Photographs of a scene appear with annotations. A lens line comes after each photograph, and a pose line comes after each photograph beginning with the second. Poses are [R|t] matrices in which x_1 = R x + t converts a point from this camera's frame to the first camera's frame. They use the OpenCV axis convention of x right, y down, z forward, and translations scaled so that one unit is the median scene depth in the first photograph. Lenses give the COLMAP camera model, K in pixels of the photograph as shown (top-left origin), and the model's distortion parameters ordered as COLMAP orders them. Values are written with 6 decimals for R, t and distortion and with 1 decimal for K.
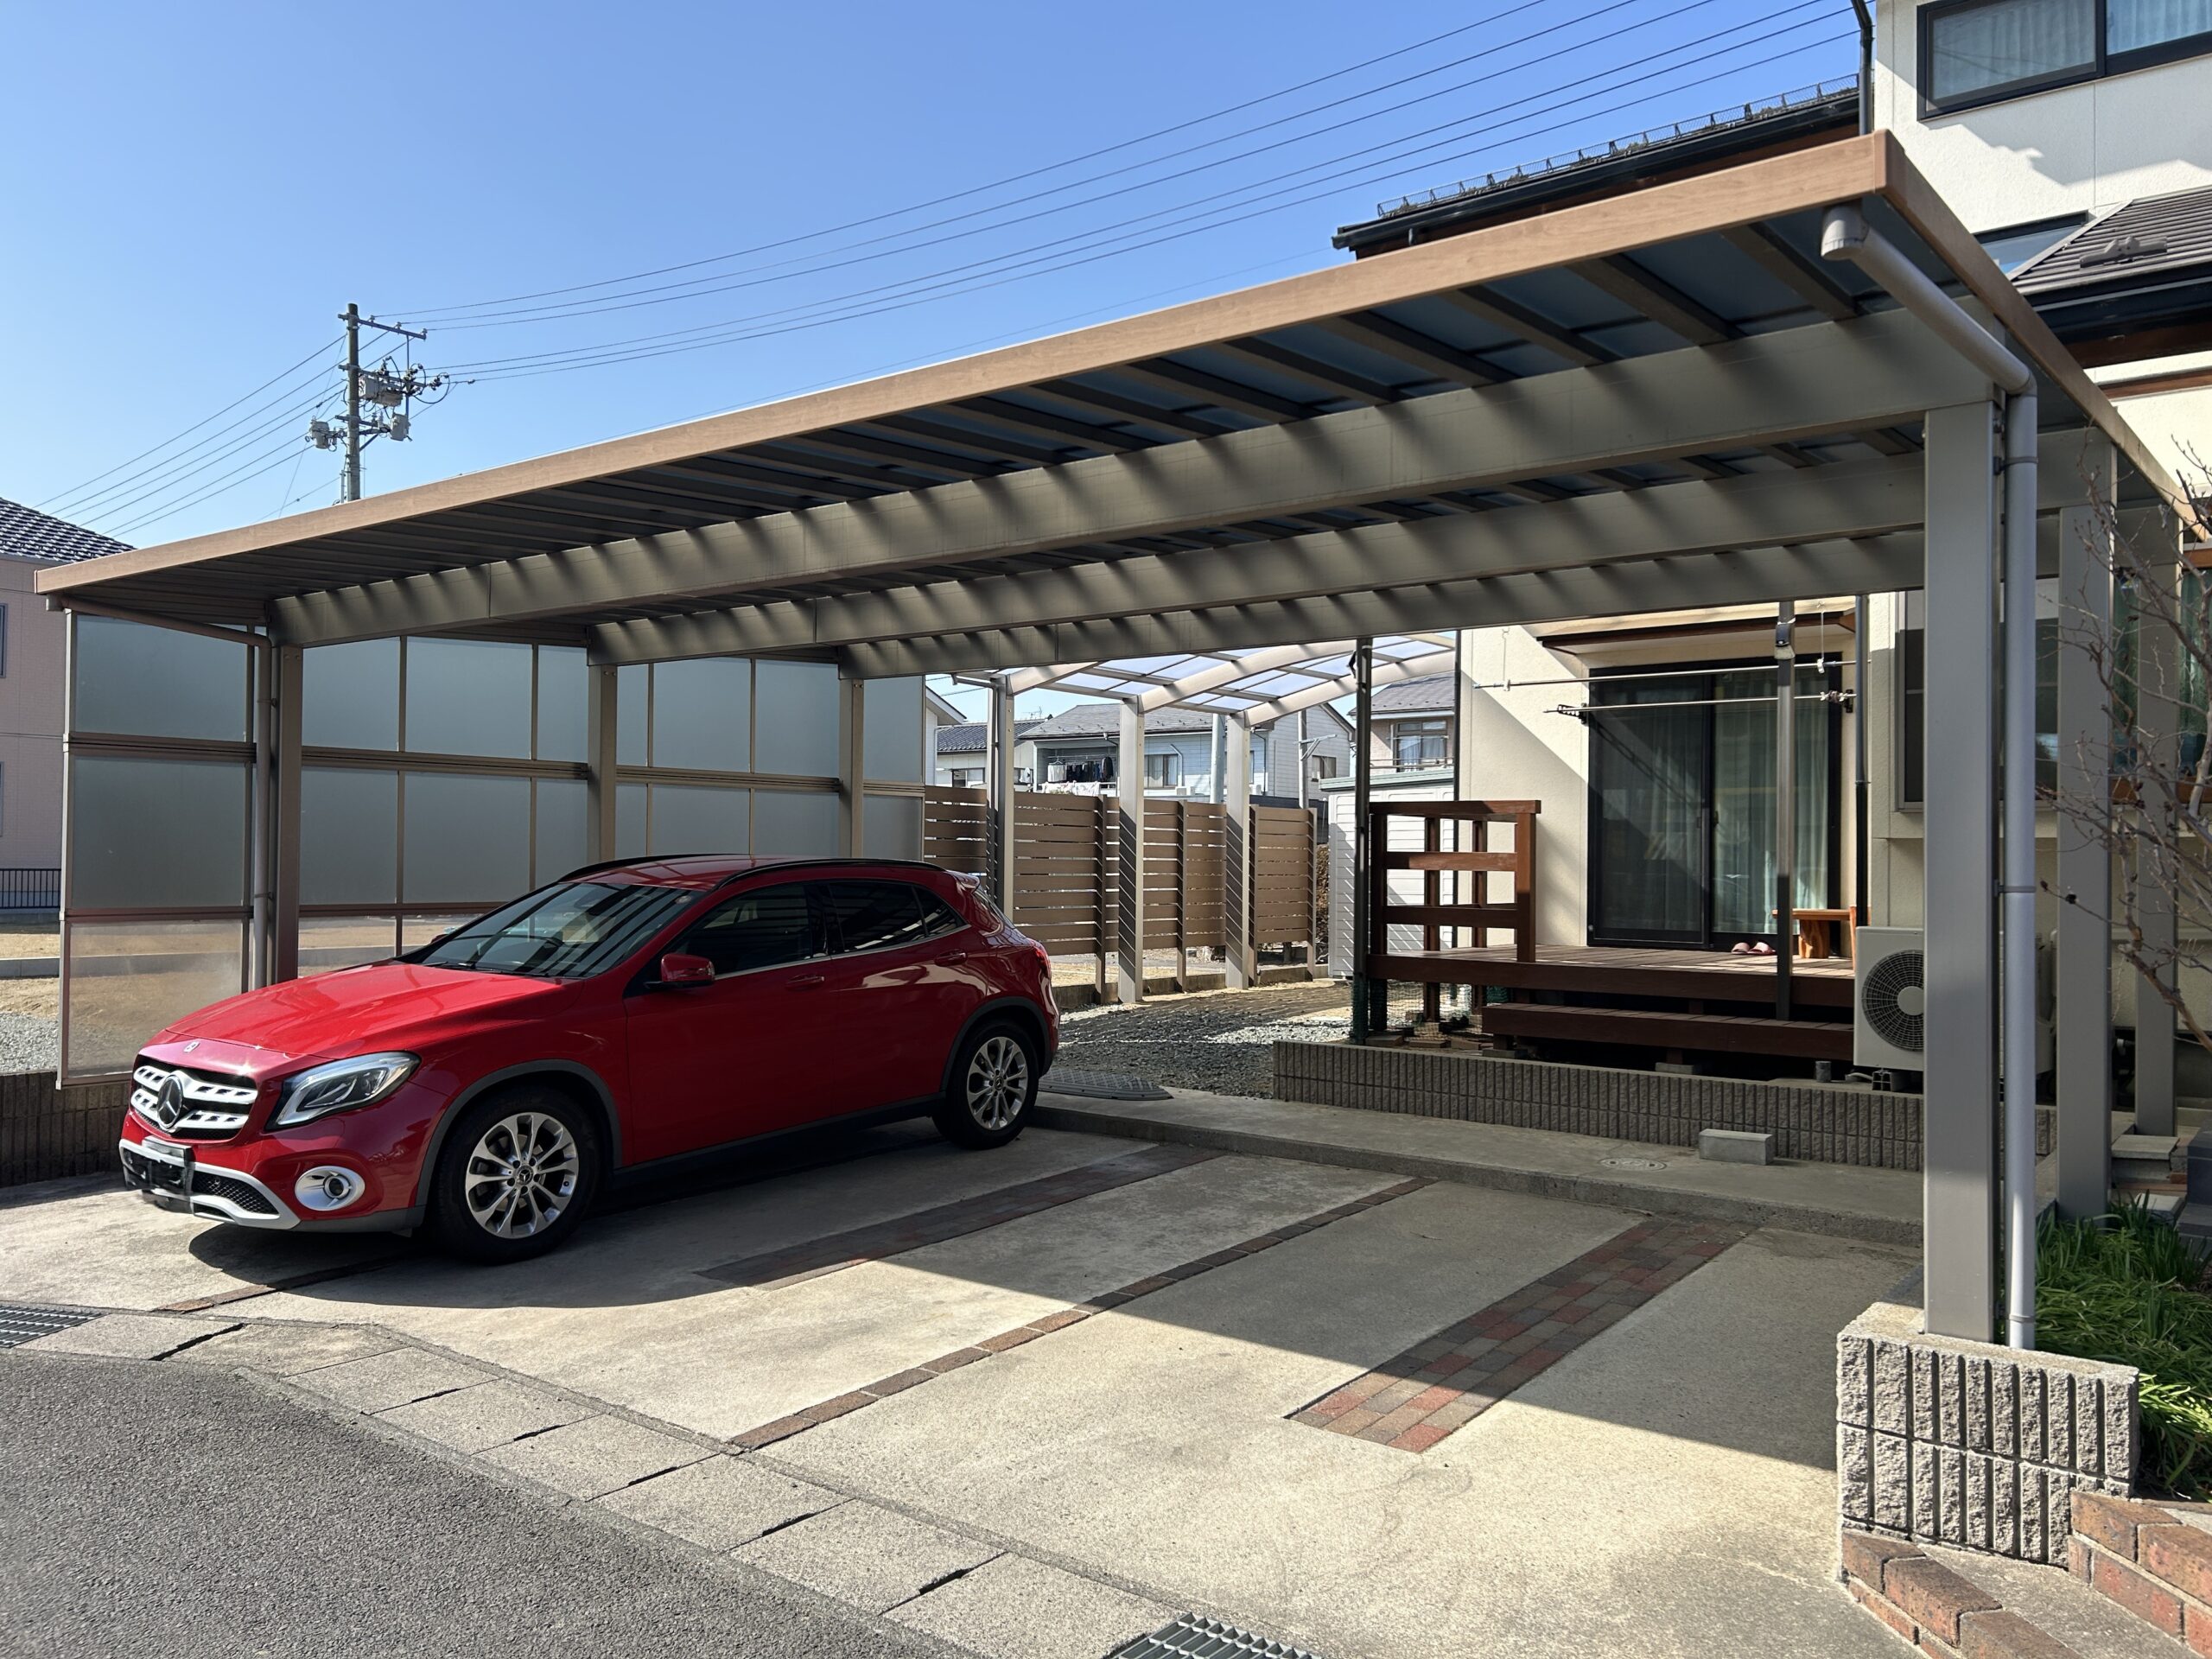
lens RADIAL K [[1708.9, 0, 1102.9], [0, 1708.9, 833.8], [0, 0, 1]] dist [0.043869, -0.037765]
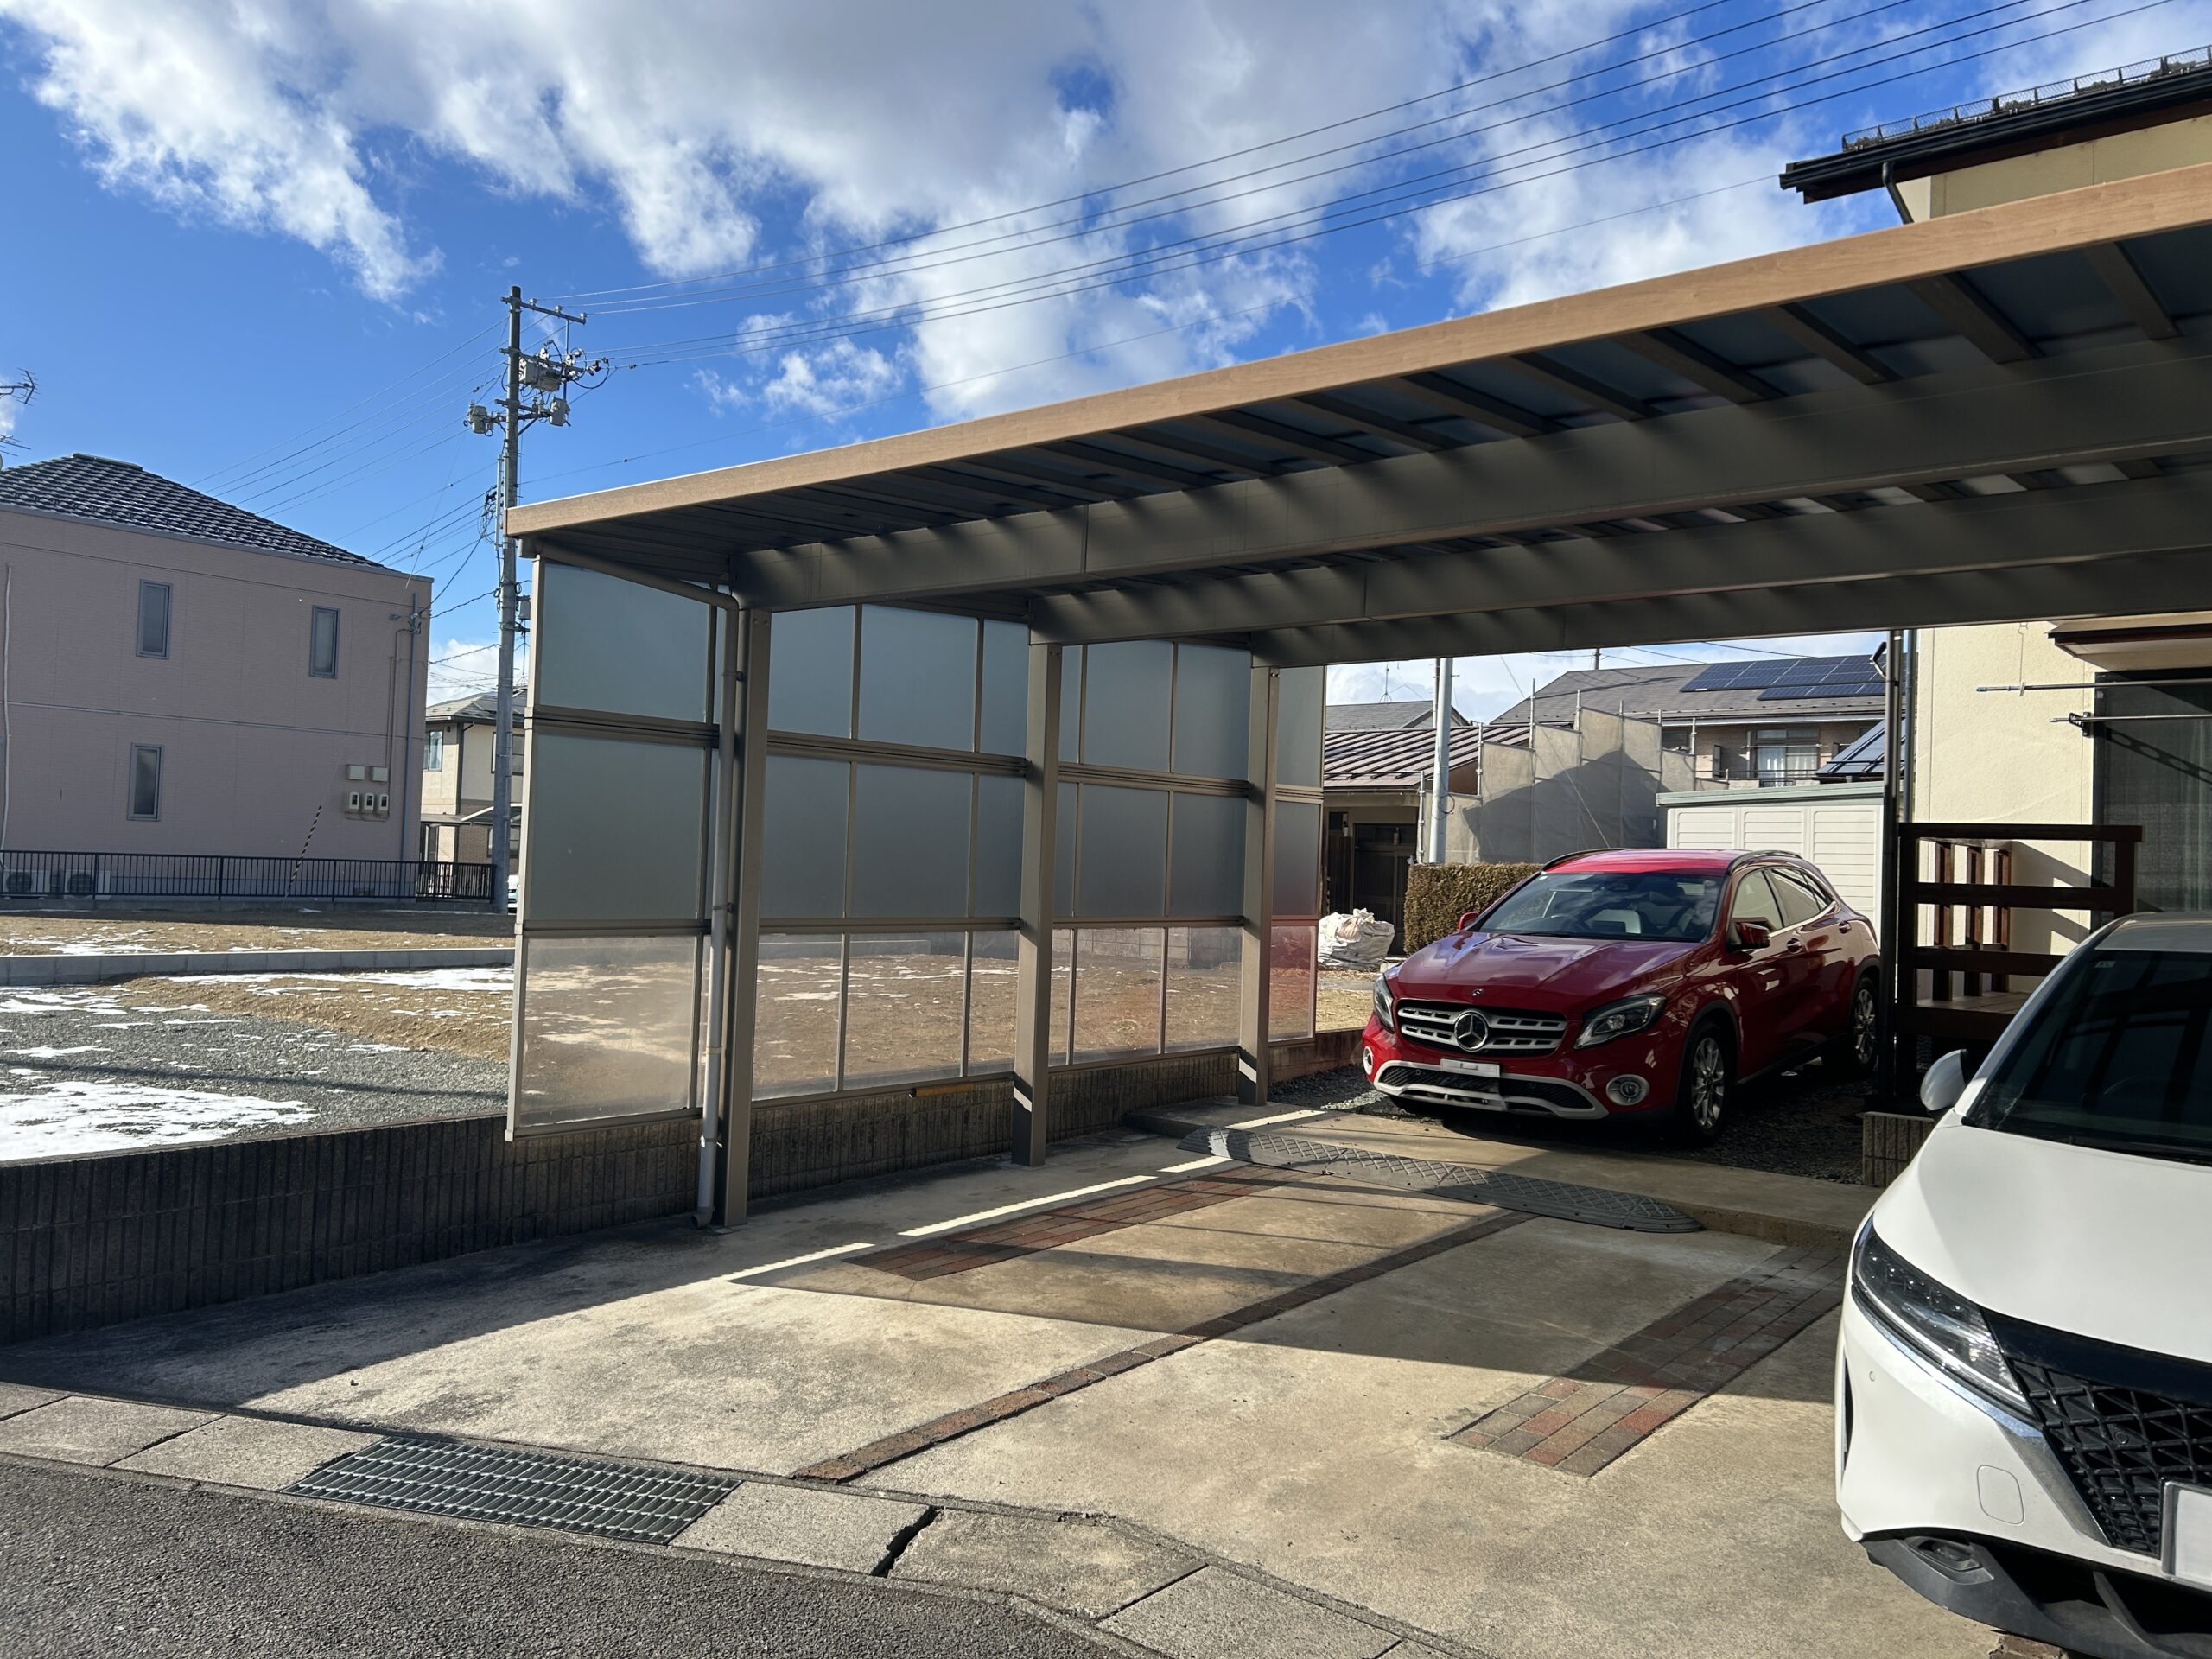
lens RADIAL K [[1708.9, 0, 1104.4], [0, 1708.9, 826.3], [0, 0, 1]] dist [0.043869, -0.037765]
pose [[0.998967, 0.022395, -0.039542, -0.176793], [-0.022700, 0.999716, -0.007286, -0.001250], [0.039368, 0.008176, 0.999191, 0.117310]]
